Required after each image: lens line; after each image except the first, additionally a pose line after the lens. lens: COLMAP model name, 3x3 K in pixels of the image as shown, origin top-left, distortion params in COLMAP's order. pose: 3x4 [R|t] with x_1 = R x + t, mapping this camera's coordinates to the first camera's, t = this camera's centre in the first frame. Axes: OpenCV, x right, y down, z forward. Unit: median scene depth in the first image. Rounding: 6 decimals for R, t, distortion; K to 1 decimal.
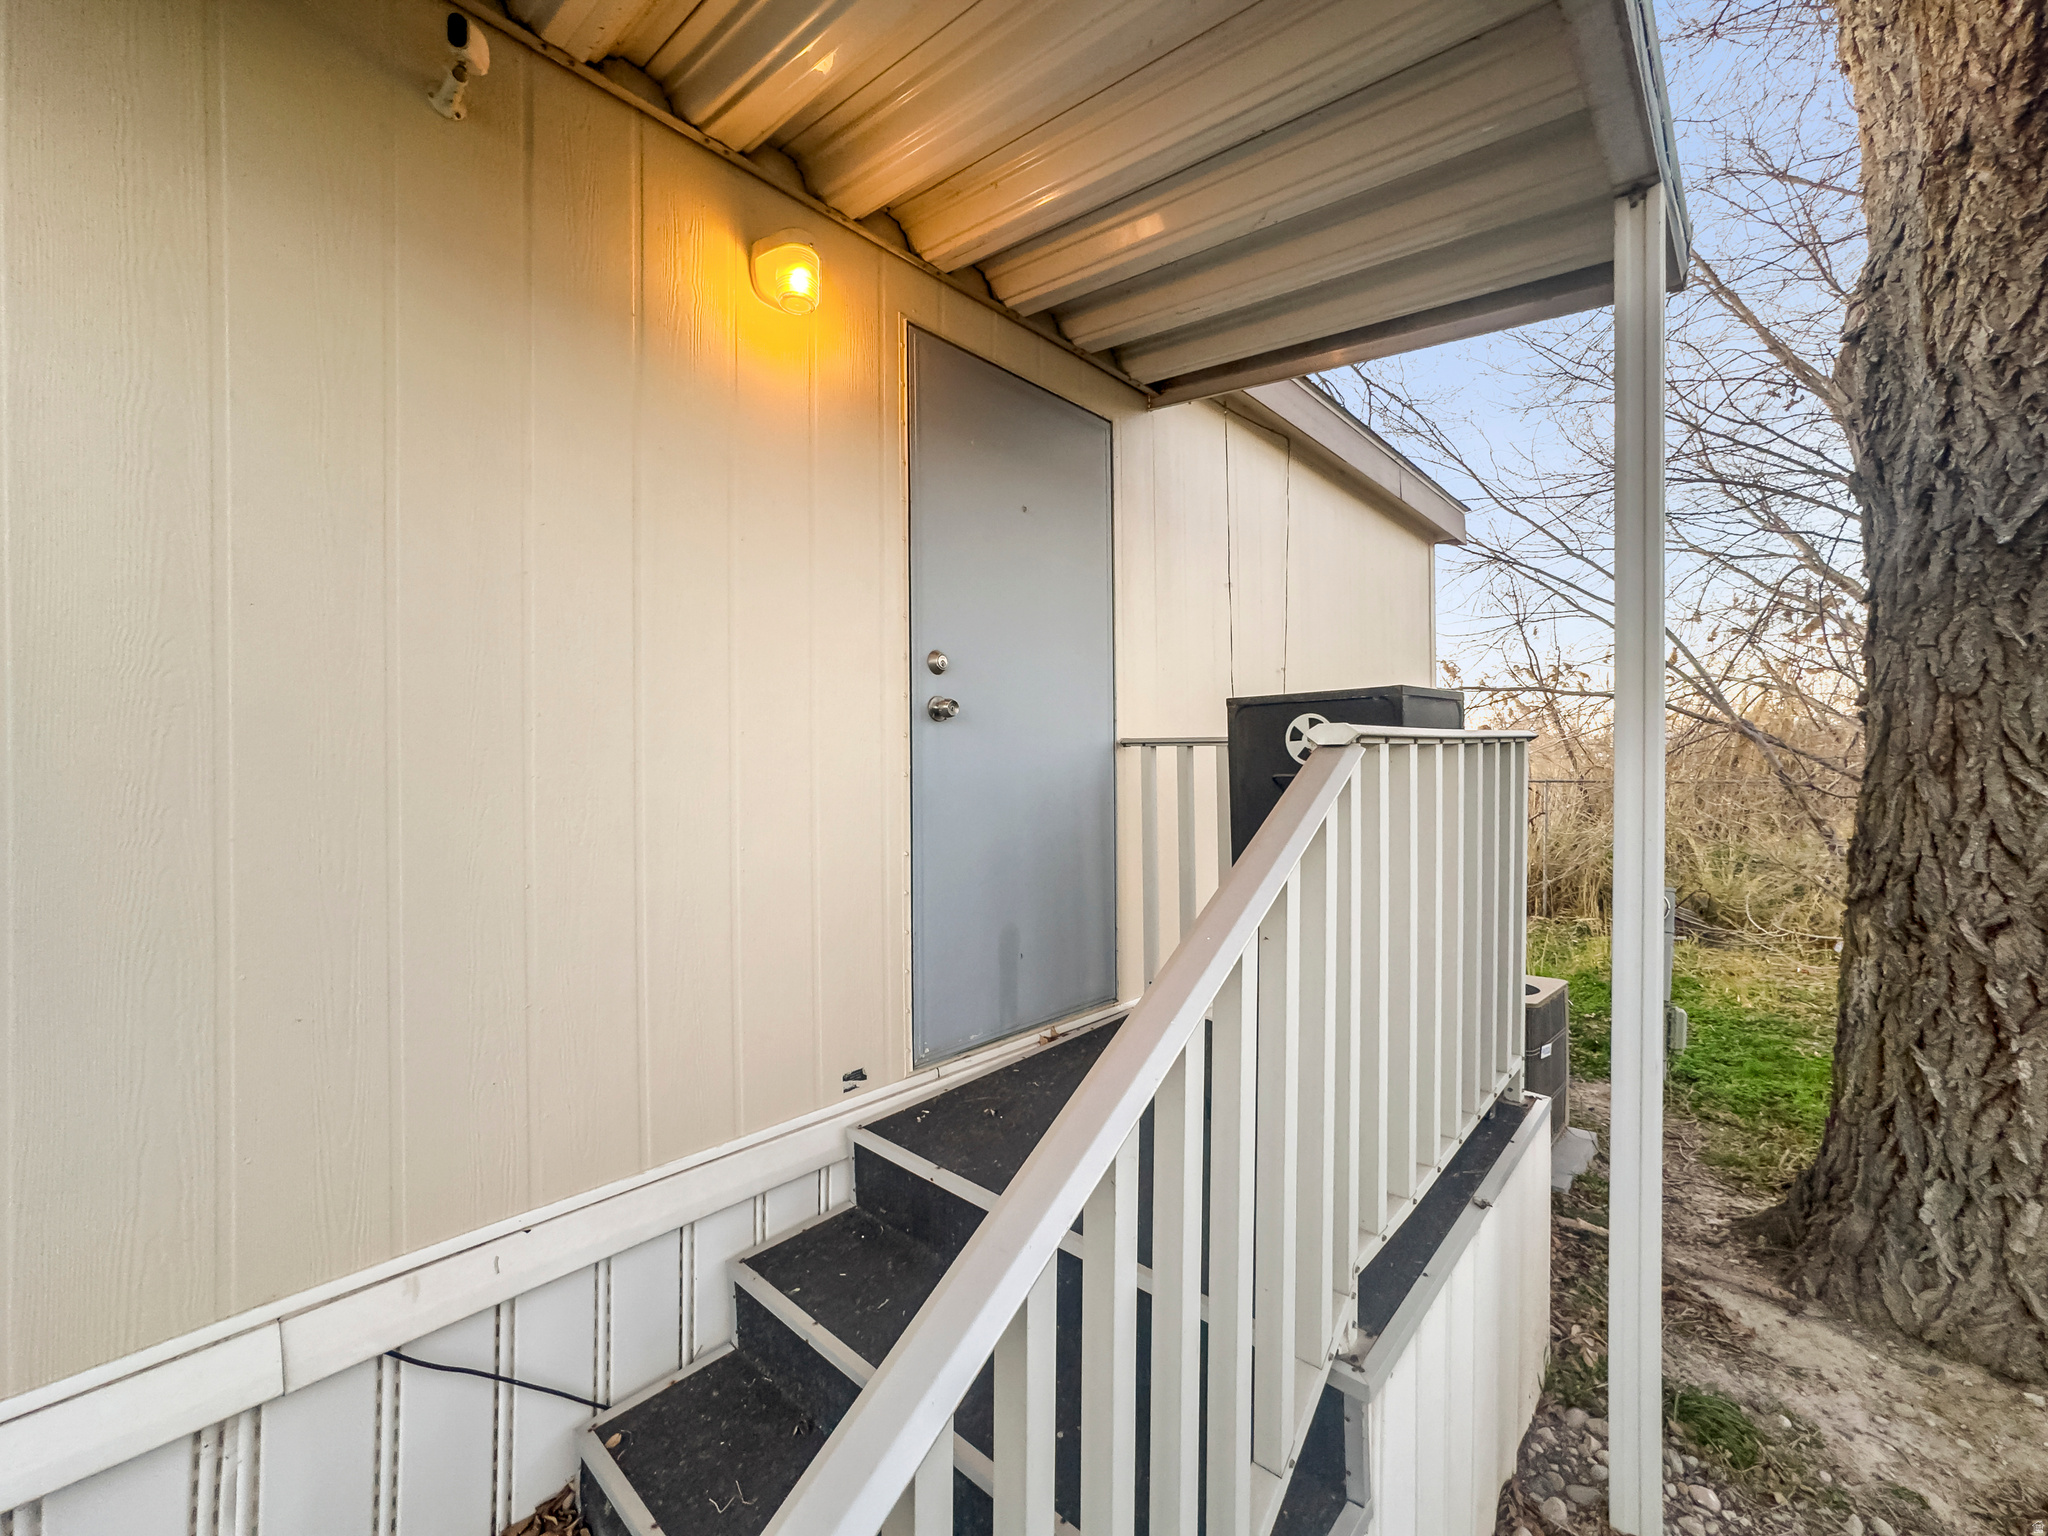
lens RADIAL K [[813.8, 0, 1012.9], [0, 813.8, 743.5], [0, 0, 1]] dist [0.001630, 0.000267]
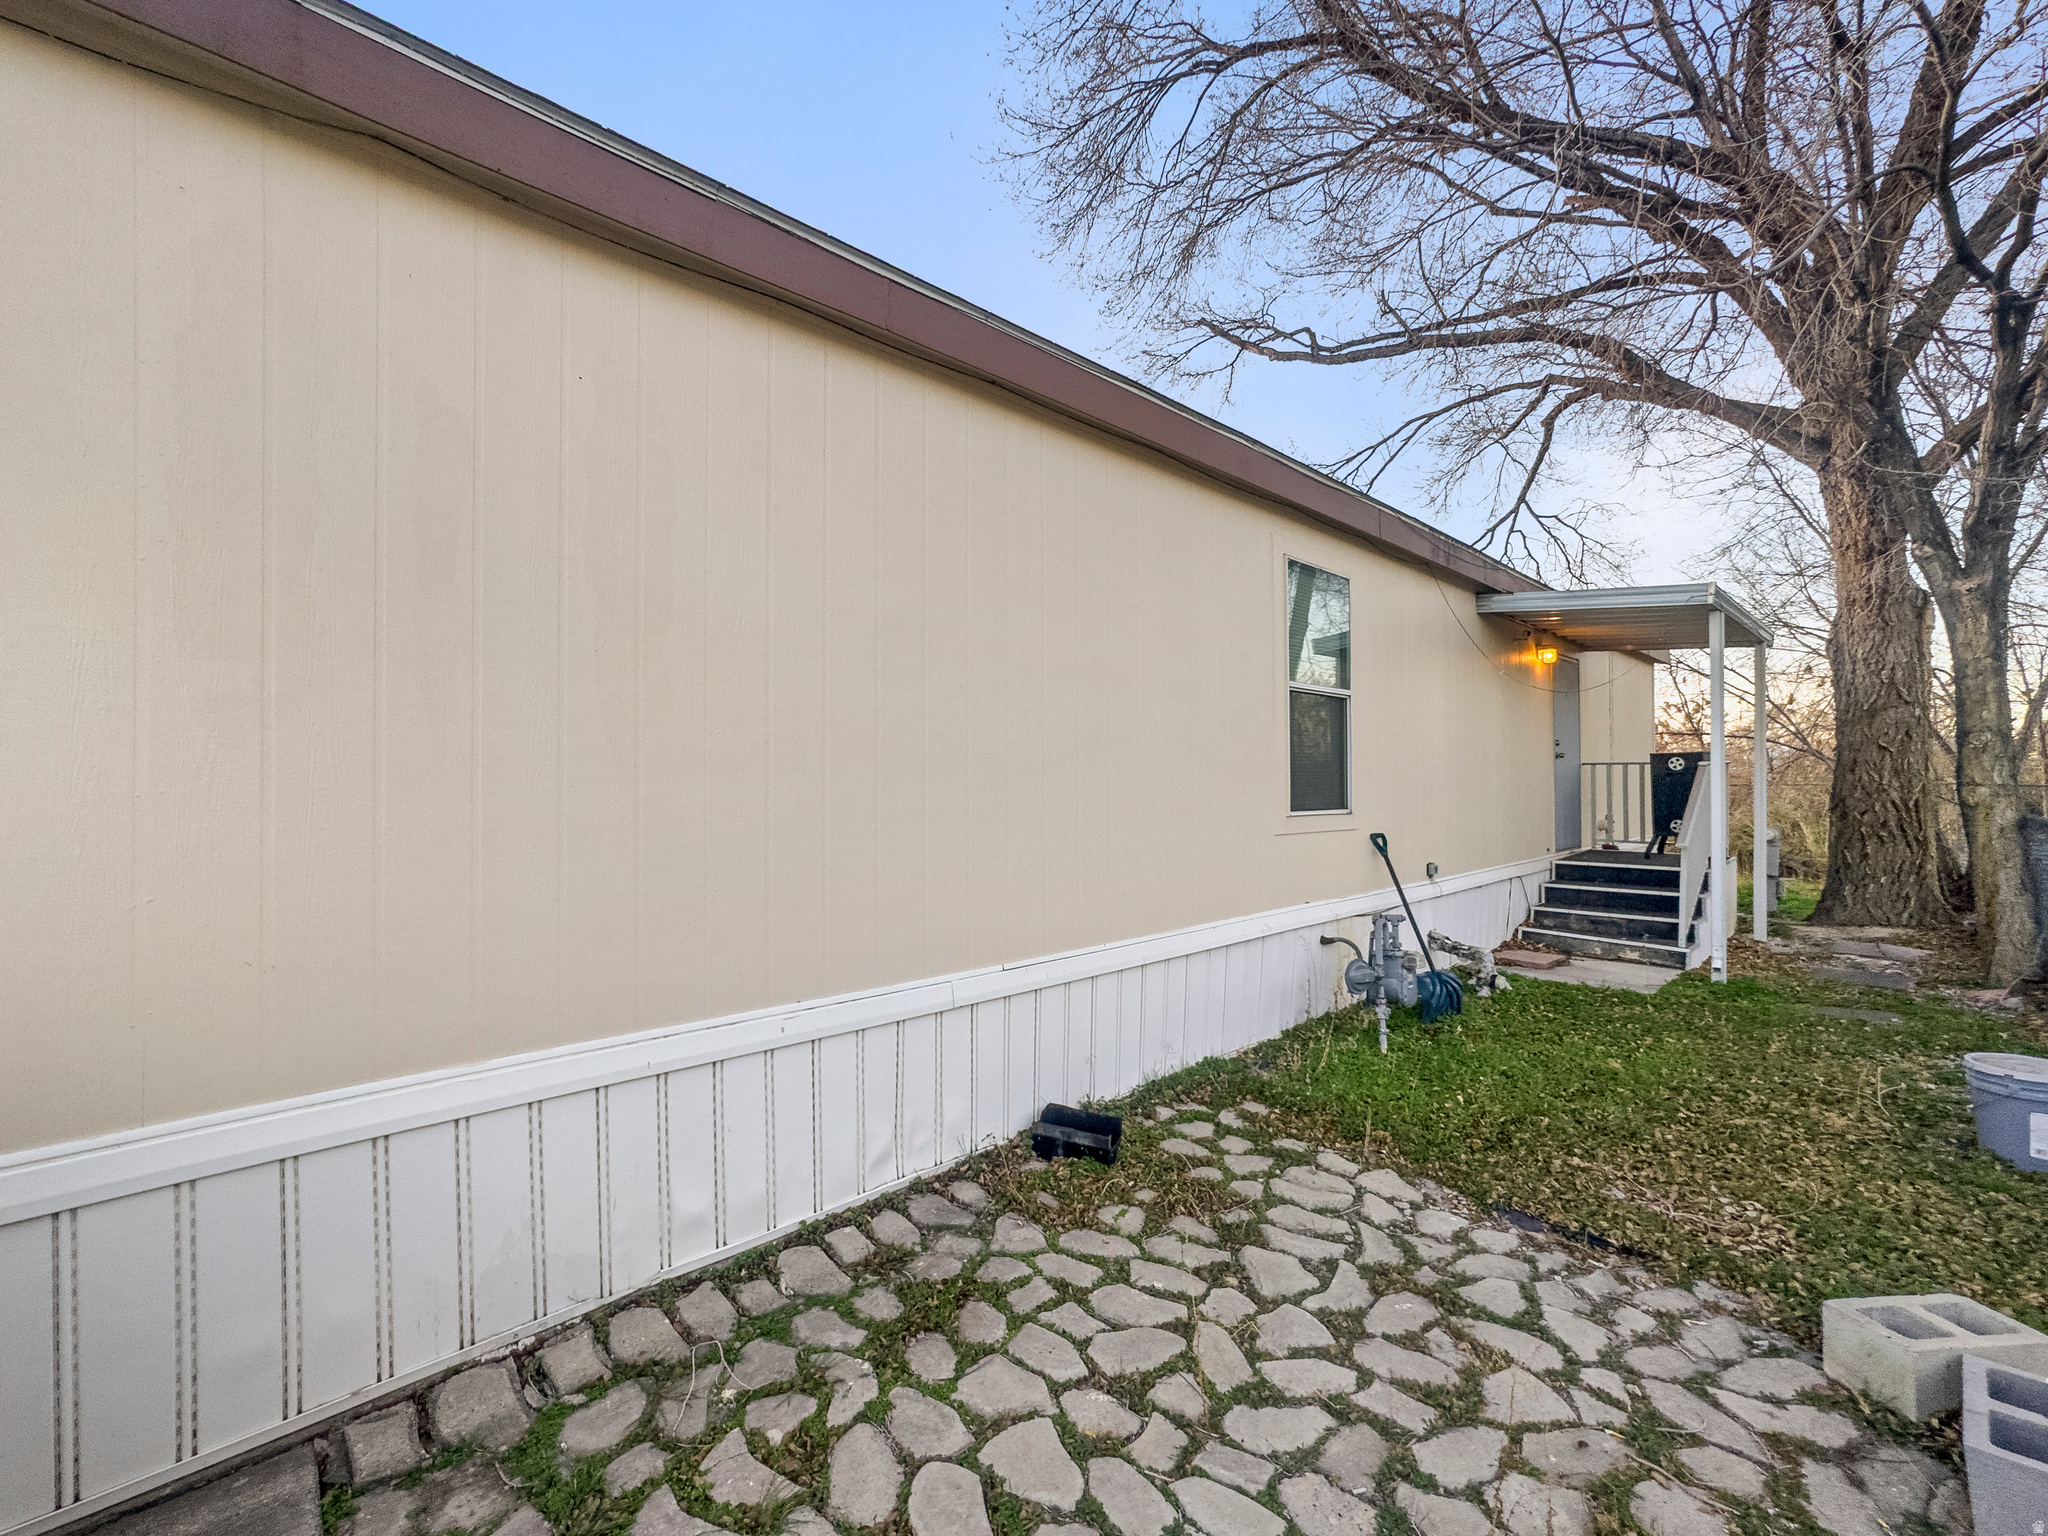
lens RADIAL K [[832.3, 0, 1030.2], [0, 832.3, 755.4], [0, 0, 1]] dist [-0.038557, 0.016446]
pose [[0.995512, -0.007240, -0.094355, -2.077979], [0.007665, 0.999962, 0.004141, -0.074902], [0.094322, -0.004846, 0.995530, -2.848518]]
